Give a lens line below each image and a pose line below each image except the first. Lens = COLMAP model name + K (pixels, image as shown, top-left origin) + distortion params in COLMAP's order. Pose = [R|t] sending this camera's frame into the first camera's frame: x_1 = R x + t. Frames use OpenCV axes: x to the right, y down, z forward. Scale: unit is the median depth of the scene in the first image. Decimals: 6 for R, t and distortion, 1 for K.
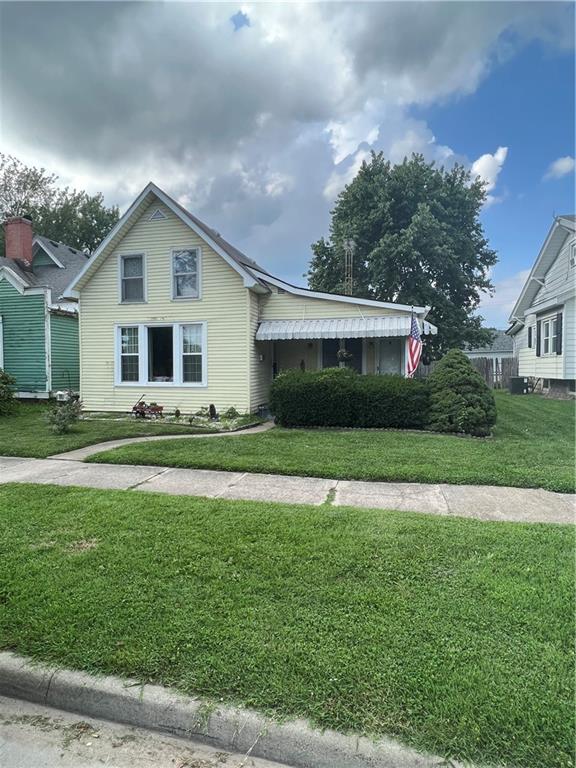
lens RADIAL K [[404.4, 0, 290.3], [0, 404.4, 379.8], [0, 0, 1]] dist [-0.006030, -0.002492]
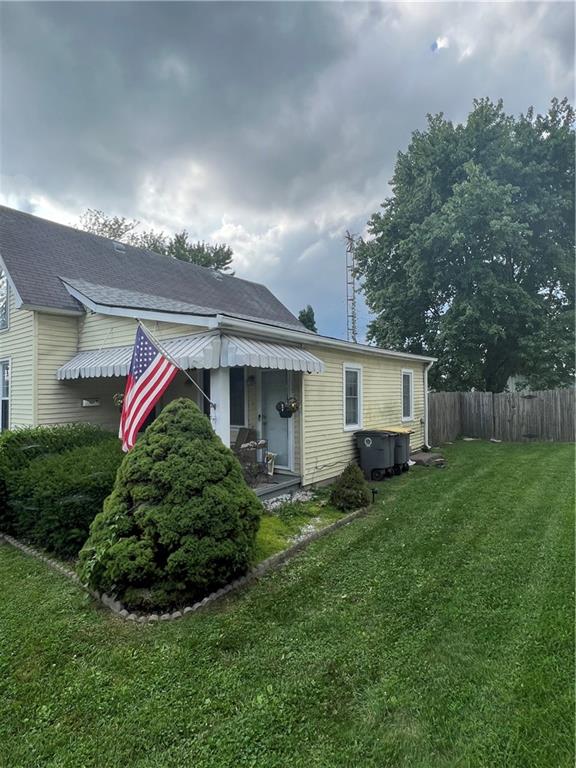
lens RADIAL K [[404.4, 0, 283.6], [0, 404.4, 387.5], [0, 0, 1]] dist [-0.006030, -0.002492]
pose [[0.916605, -0.010784, -0.399650, 0.565736], [-0.003318, 0.999396, -0.034579, -0.058667], [0.399781, 0.033021, 0.916016, 0.479296]]
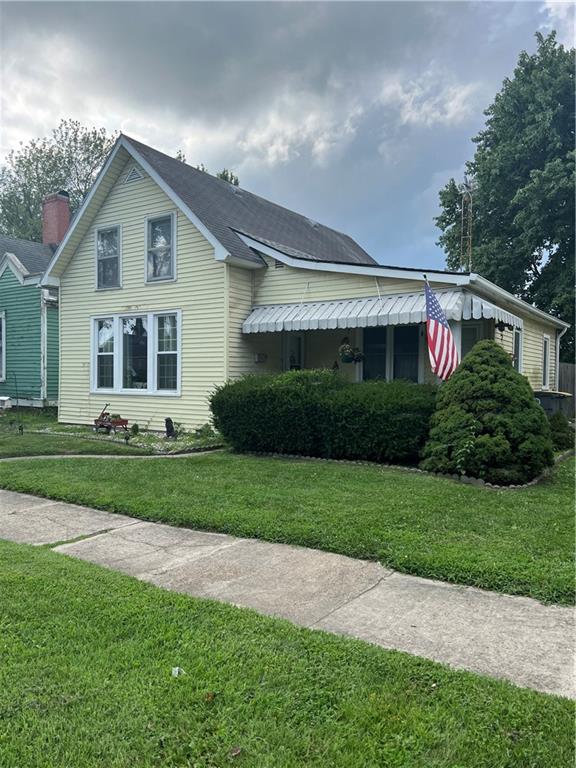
lens RADIAL K [[571.7, 0, 288.4], [0, 571.7, 388.7], [0, 0, 1]] dist [0.038928, -0.044339]
pose [[0.941471, 0.015747, -0.336725, 0.332344], [-0.019005, 0.999799, -0.006382, 0.006823], [0.336557, 0.012408, 0.941581, 0.056535]]
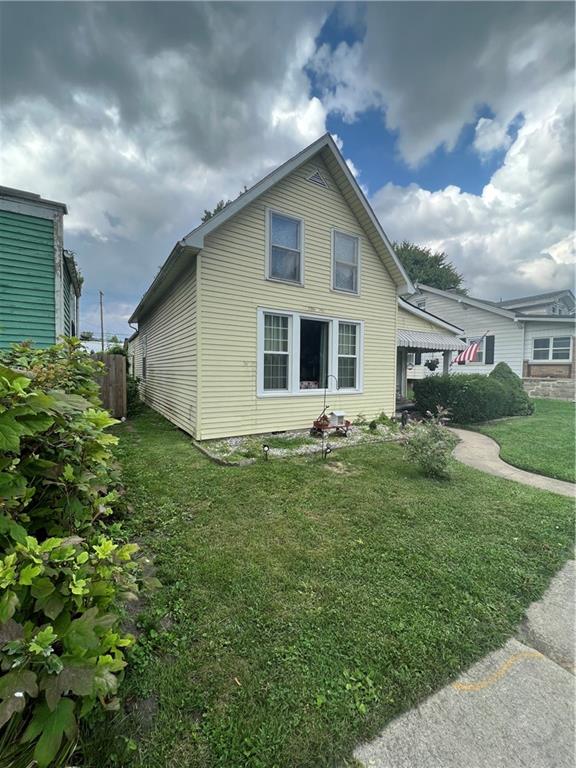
lens RADIAL K [[308.3, 0, 287.7], [0, 308.3, 384.4], [0, 0, 1]] dist [0.001170, 0.000024]
pose [[0.697657, -0.023718, 0.716040, -0.800889], [0.006091, 0.999612, 0.027176, -0.020579], [-0.716406, -0.014598, 0.697531, 0.608892]]
